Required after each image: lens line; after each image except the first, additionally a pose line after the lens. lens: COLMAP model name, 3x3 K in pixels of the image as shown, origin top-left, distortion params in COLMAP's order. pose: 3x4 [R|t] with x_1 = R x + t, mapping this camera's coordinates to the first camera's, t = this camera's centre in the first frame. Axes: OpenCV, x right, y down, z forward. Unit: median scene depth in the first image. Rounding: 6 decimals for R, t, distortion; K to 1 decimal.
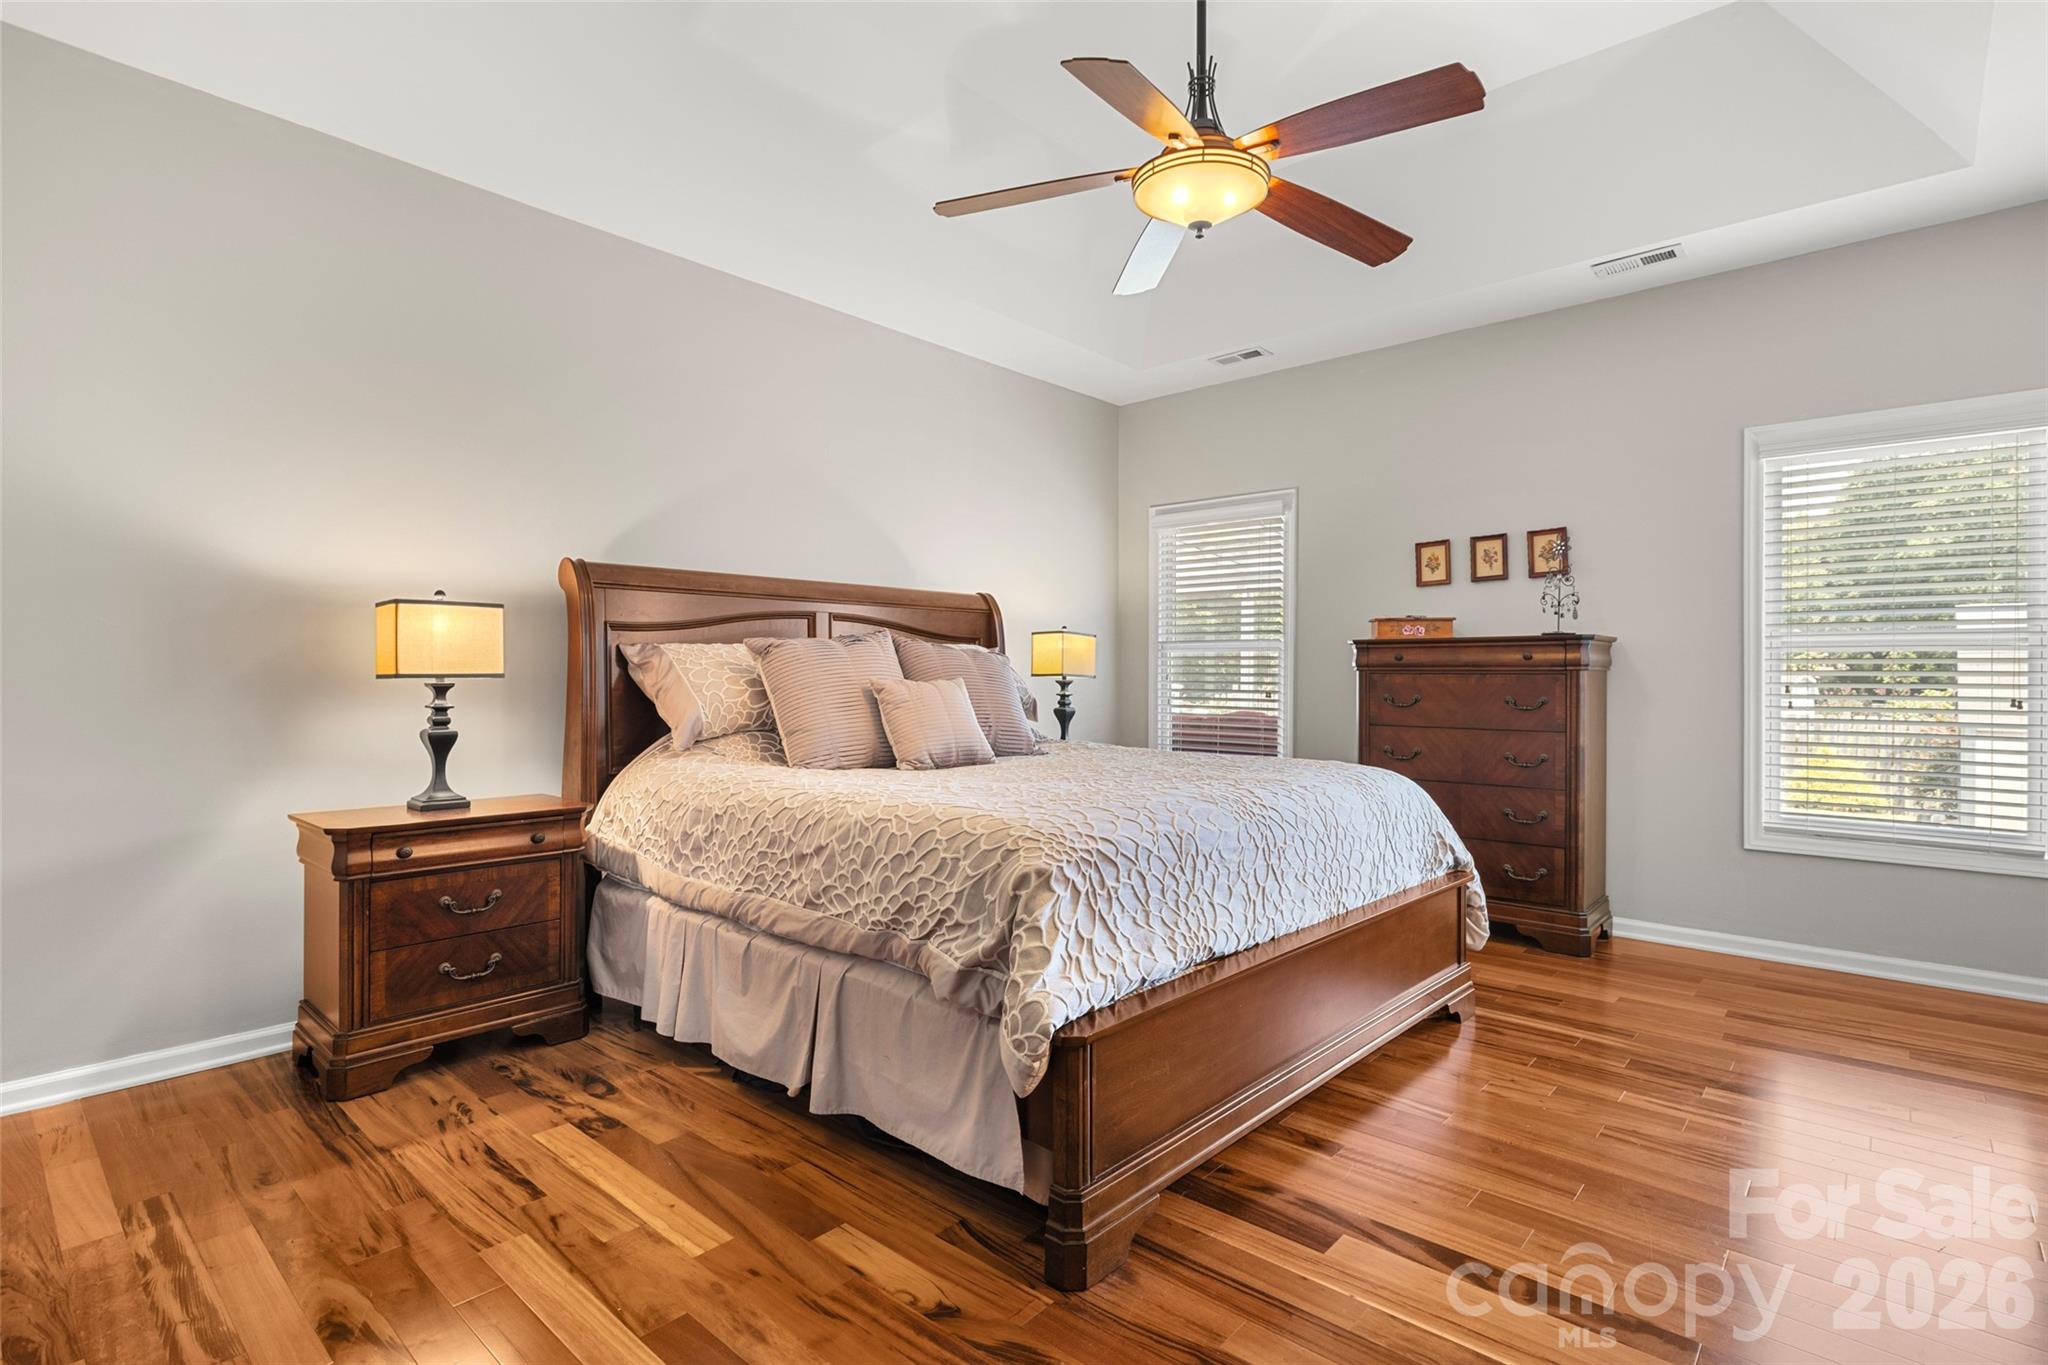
lens RADIAL K [[1001.3, 0, 1032.0], [0, 1001.3, 674.0], [0, 0, 1]] dist [0.001548, 0.000142]
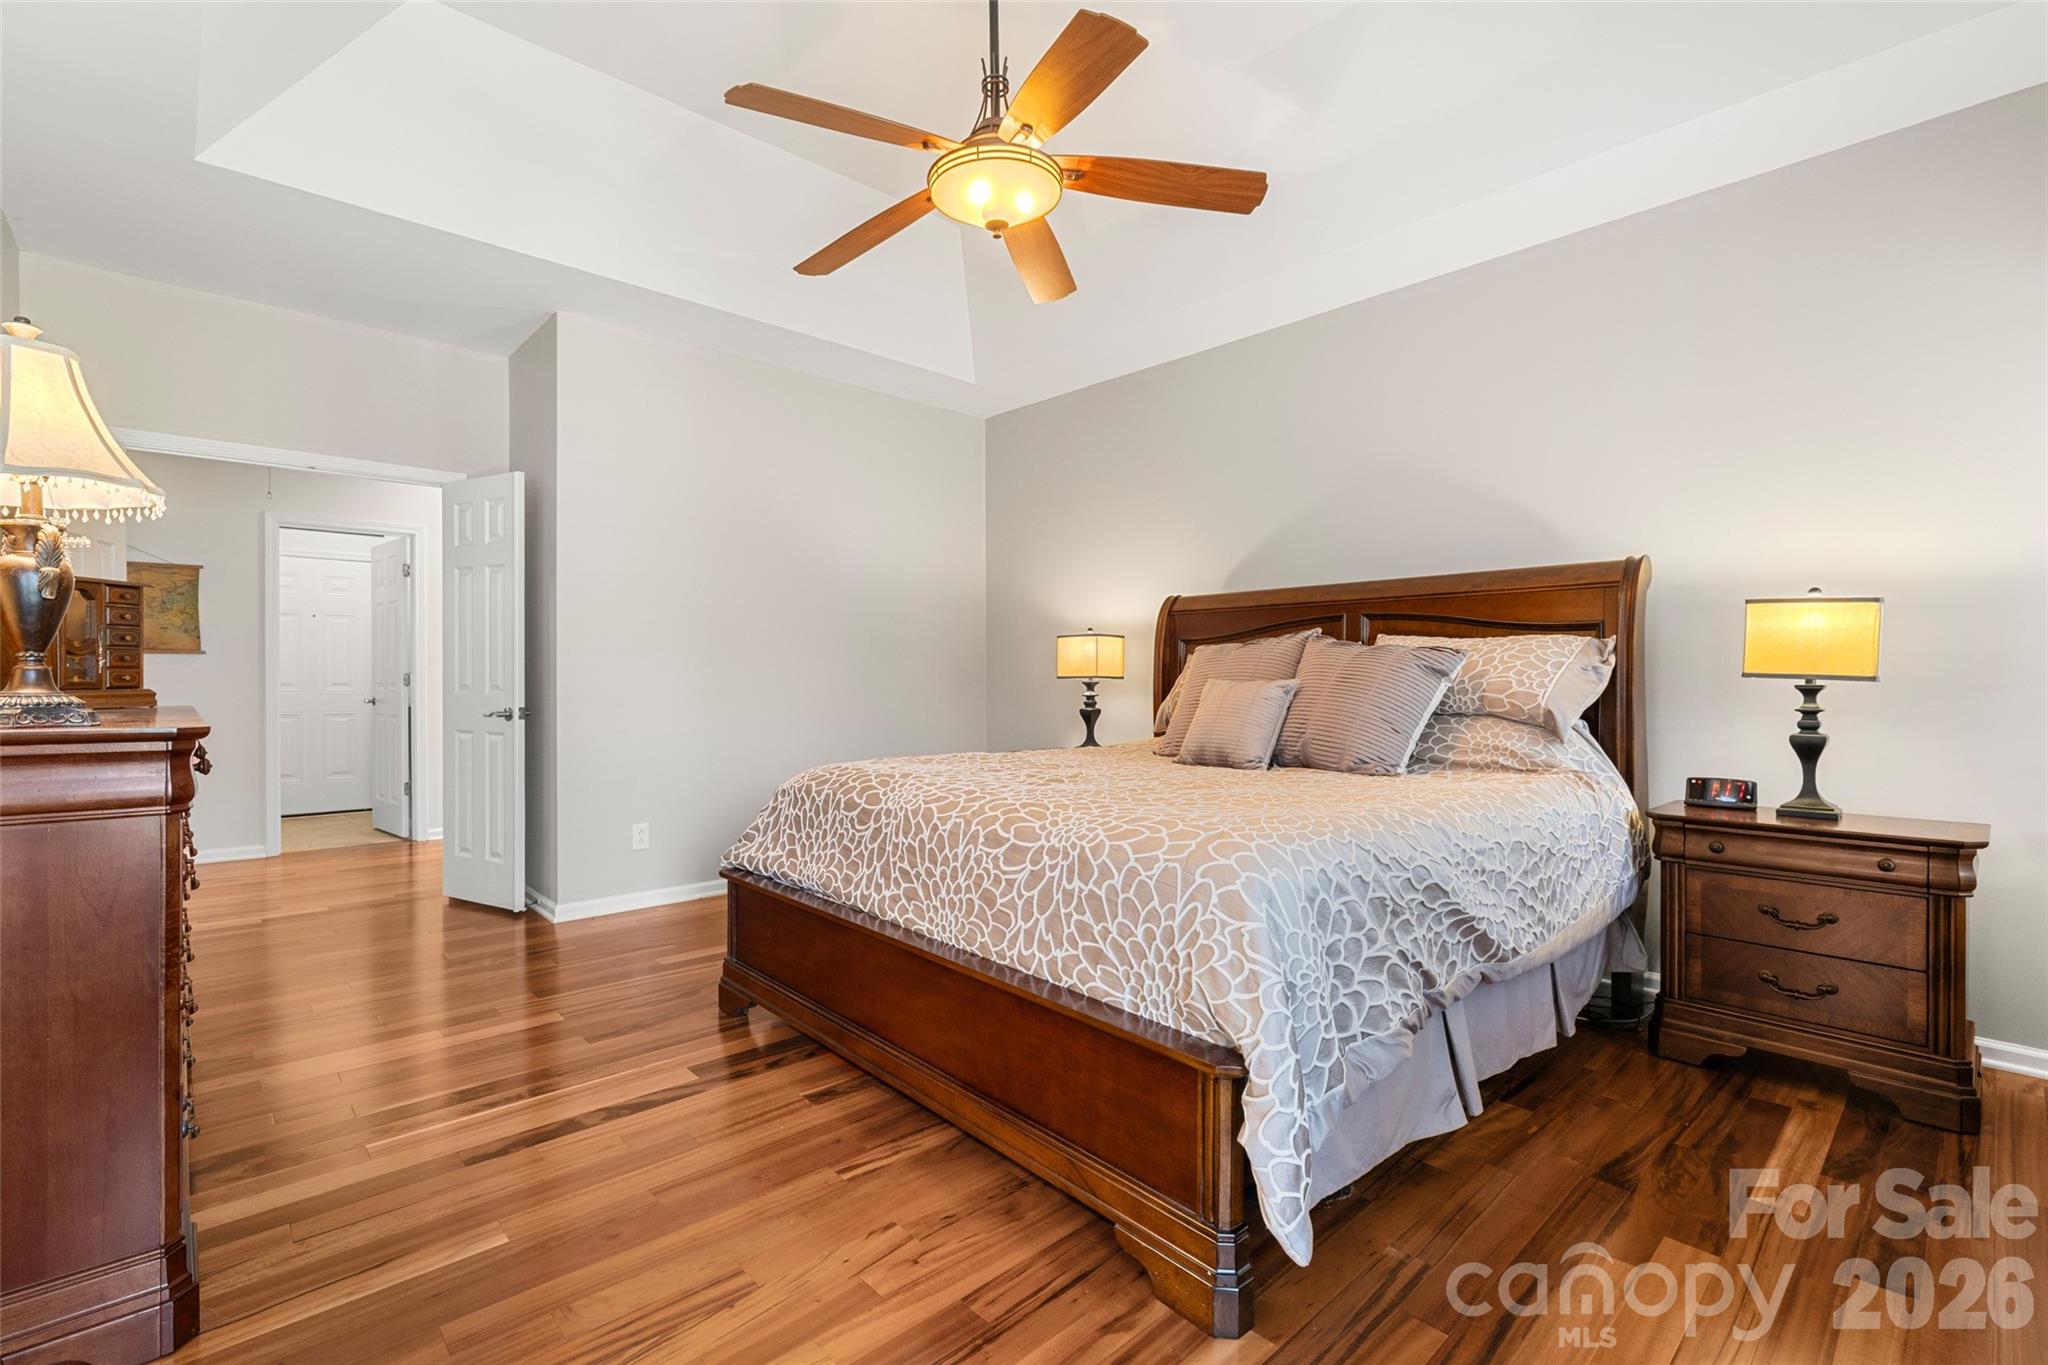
lens RADIAL K [[900.5, 0, 1032.9], [0, 900.5, 684.5], [0, 0, 1]] dist [-0.003783, -0.000374]
pose [[-0.094725, 0.008019, -0.995471, 0.329639], [0.001575, 0.999968, 0.007905, 0.000669], [0.995502, -0.000819, -0.094734, 0.345808]]
